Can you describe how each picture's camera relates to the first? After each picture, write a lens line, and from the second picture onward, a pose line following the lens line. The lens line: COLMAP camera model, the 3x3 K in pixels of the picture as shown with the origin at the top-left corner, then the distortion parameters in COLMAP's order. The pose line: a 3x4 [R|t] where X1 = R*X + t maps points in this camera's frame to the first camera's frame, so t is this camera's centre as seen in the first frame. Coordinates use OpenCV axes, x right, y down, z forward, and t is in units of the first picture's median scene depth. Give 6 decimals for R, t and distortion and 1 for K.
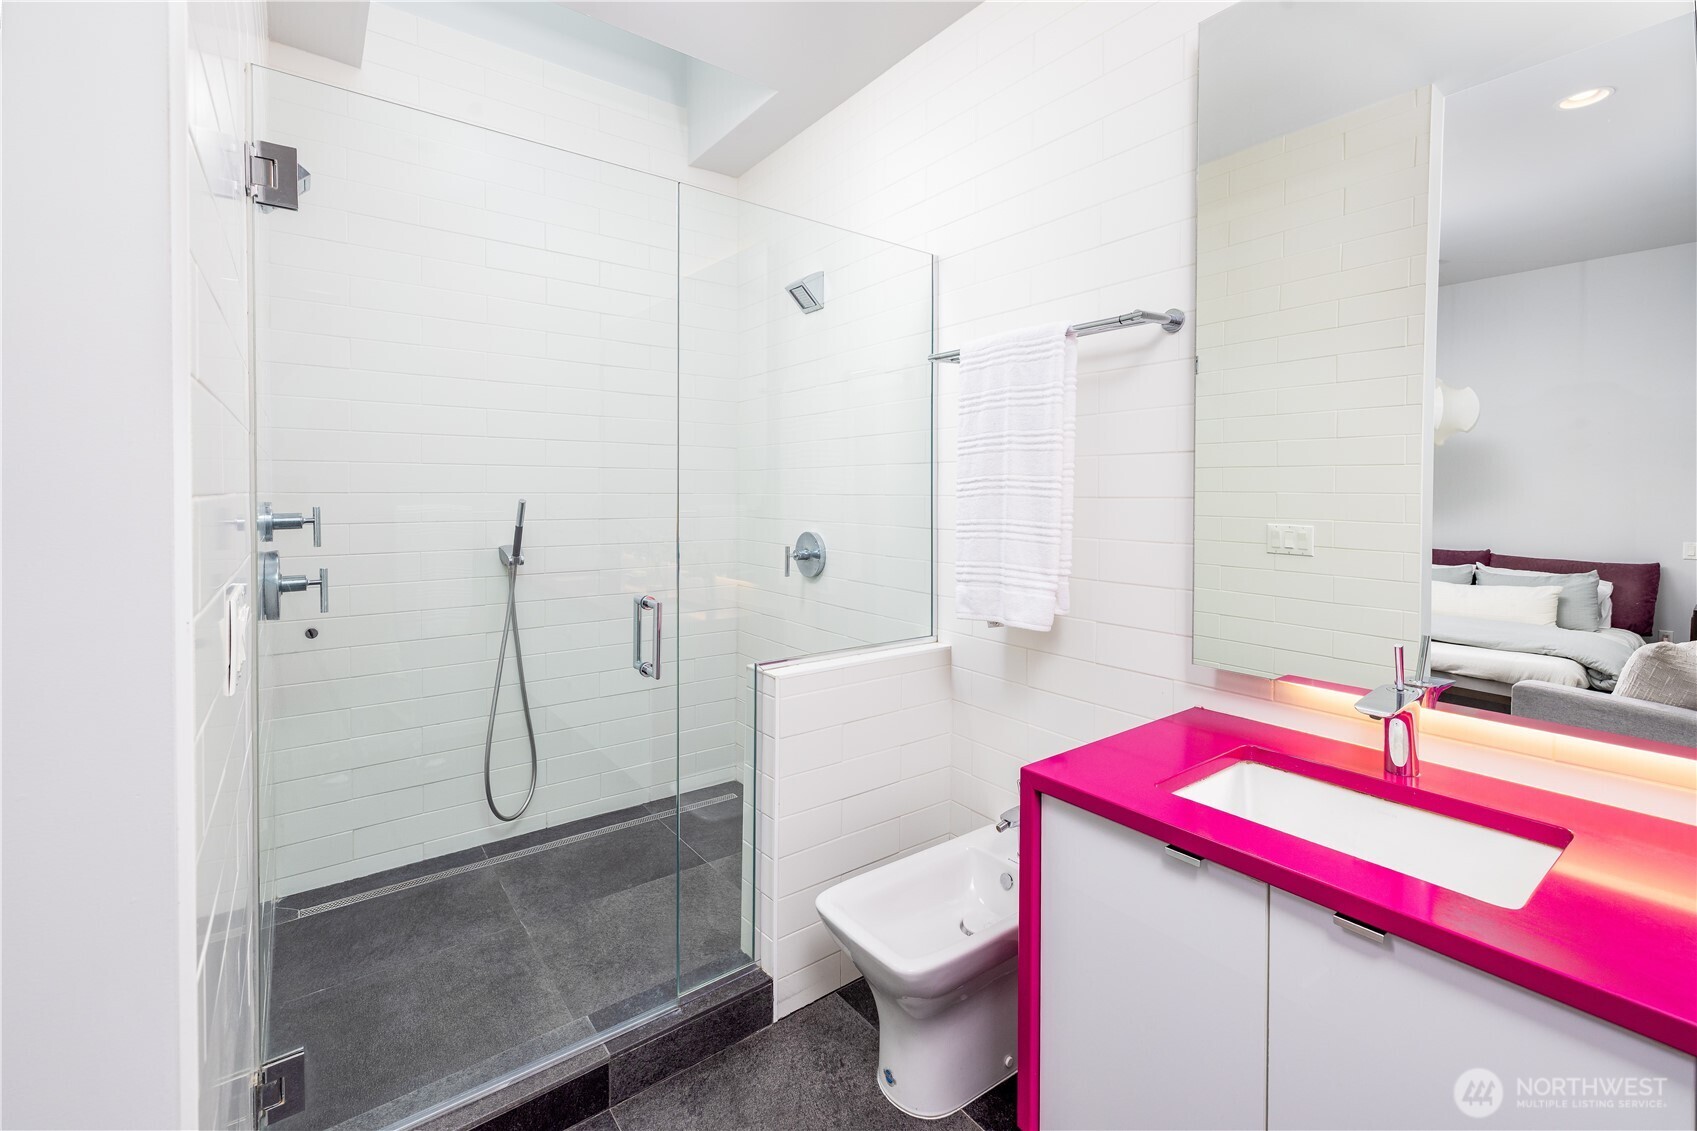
lens RADIAL K [[727.8, 0, 857.4], [0, 727.8, 506.5], [0, 0, 1]] dist [-0.000832, 0.000026]
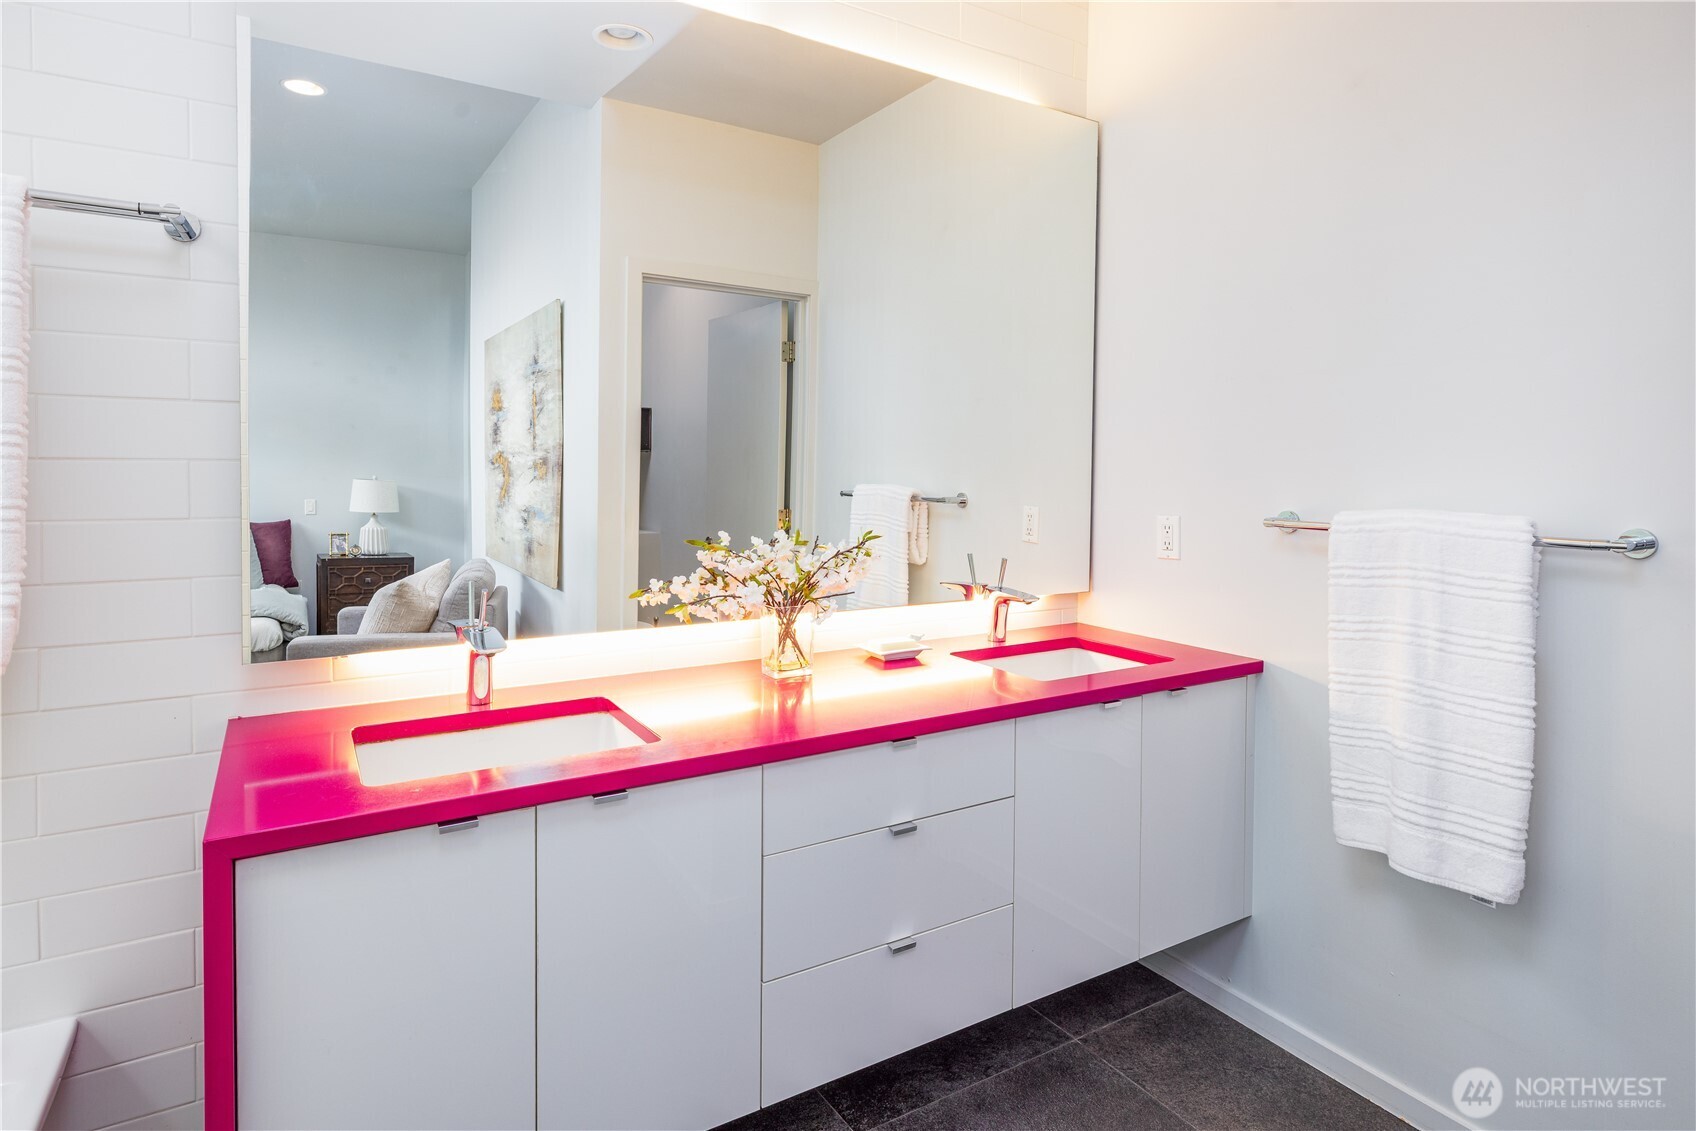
lens RADIAL K [[832.9, 0, 845.9], [0, 832.9, 488.6], [0, 0, 1]] dist [0.000111, 0.000170]
pose [[0.096750, -0.023963, 0.995020, -0.359133], [0.001028, 0.999712, 0.023976, -0.002139], [-0.995308, -0.001297, 0.096747, 0.211481]]
